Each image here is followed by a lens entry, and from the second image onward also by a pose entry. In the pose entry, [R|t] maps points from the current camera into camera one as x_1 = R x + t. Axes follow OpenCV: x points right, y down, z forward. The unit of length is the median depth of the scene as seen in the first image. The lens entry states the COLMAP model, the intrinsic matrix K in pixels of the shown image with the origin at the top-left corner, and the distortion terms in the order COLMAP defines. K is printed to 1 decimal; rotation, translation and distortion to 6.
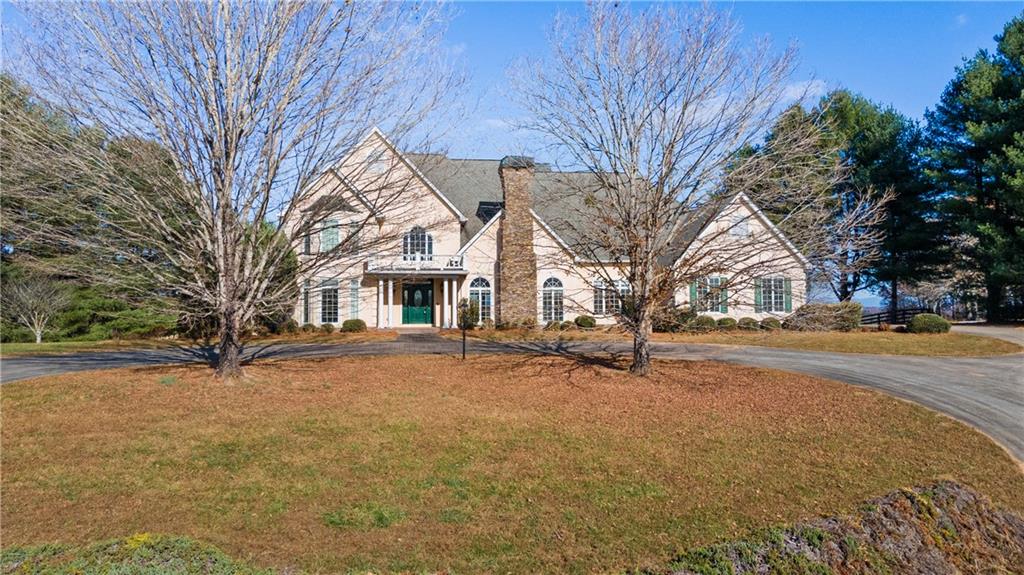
lens RADIAL K [[751.9, 0, 512.0], [0, 751.9, 287.5], [0, 0, 1]] dist [0.048970, 0.008010]
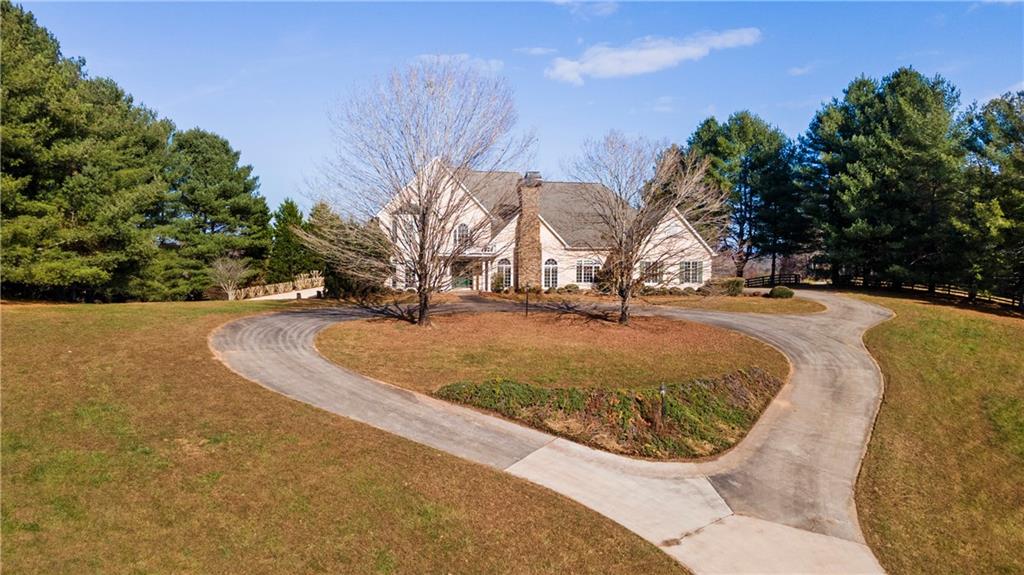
lens RADIAL K [[751.9, 0, 512.0], [0, 751.9, 287.5], [0, 0, 1]] dist [0.048970, 0.008010]
pose [[0.994242, 0.009593, 0.106727, -0.191964], [-0.017839, 0.996904, 0.076584, -0.072103], [-0.105662, -0.078047, 0.991335, -0.516171]]
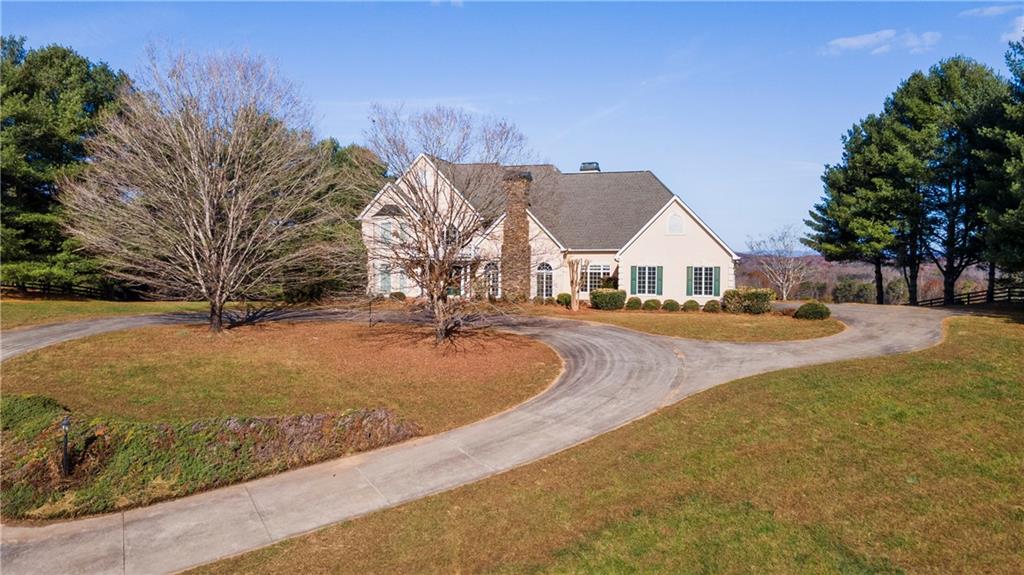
lens RADIAL K [[751.9, 0, 512.0], [0, 751.9, 287.5], [0, 0, 1]] dist [0.048970, 0.008010]
pose [[0.907941, 0.028046, -0.418158, 0.563906], [0.001479, 0.997538, 0.070115, -0.063701], [0.419094, -0.064279, 0.905664, -0.203718]]
